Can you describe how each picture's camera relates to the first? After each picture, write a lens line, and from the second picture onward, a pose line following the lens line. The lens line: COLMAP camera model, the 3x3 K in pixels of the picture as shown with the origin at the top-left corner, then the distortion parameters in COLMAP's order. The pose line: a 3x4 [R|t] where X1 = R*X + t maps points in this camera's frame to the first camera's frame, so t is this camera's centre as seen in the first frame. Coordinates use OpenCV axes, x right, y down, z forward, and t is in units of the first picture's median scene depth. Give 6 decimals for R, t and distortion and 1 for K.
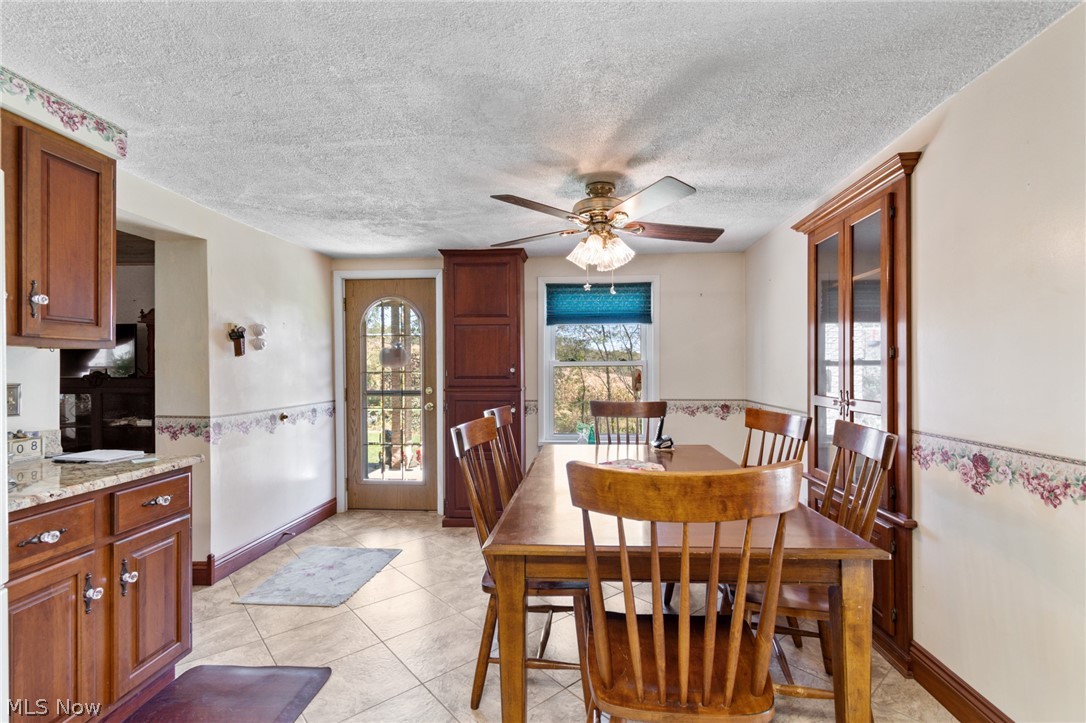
lens RADIAL K [[485.0, 0, 545.7], [0, 485.0, 362.6], [0, 0, 1]] dist [0.003434, 0.000273]
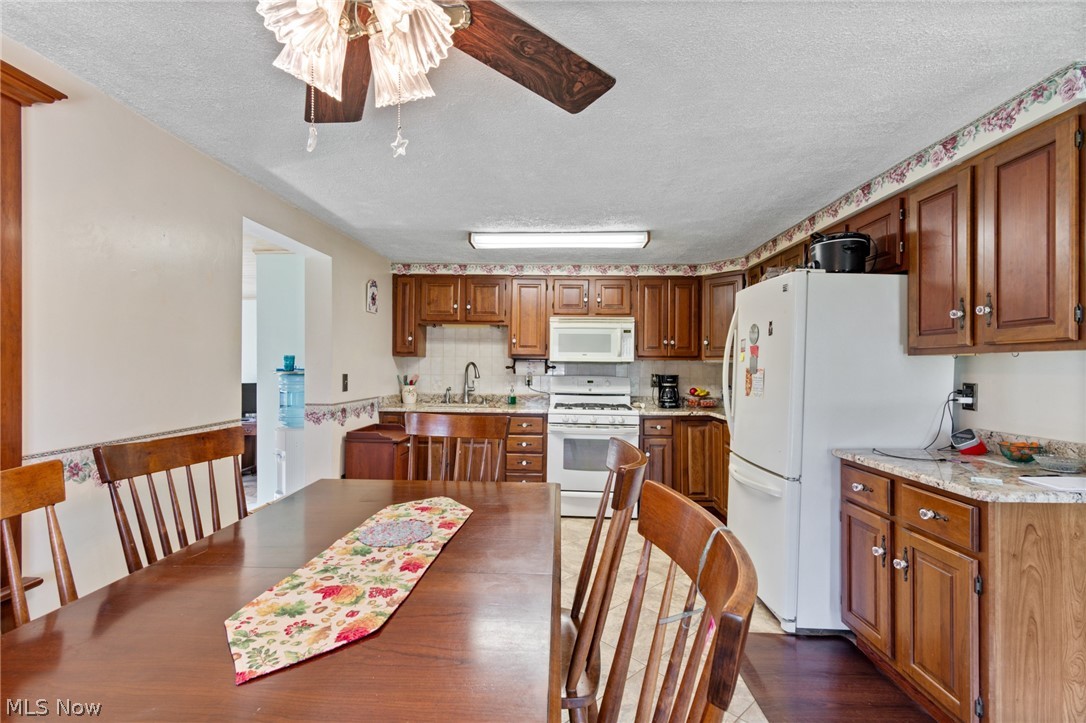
lens RADIAL K [[485.0, 0, 542.6], [0, 485.0, 365.3], [0, 0, 1]] dist [0.003434, 0.000273]
pose [[-0.998539, -0.002200, -0.053983, 0.011344], [-0.001967, 0.999988, -0.004383, 0.002294], [0.053992, -0.004270, -0.998532, 3.422950]]
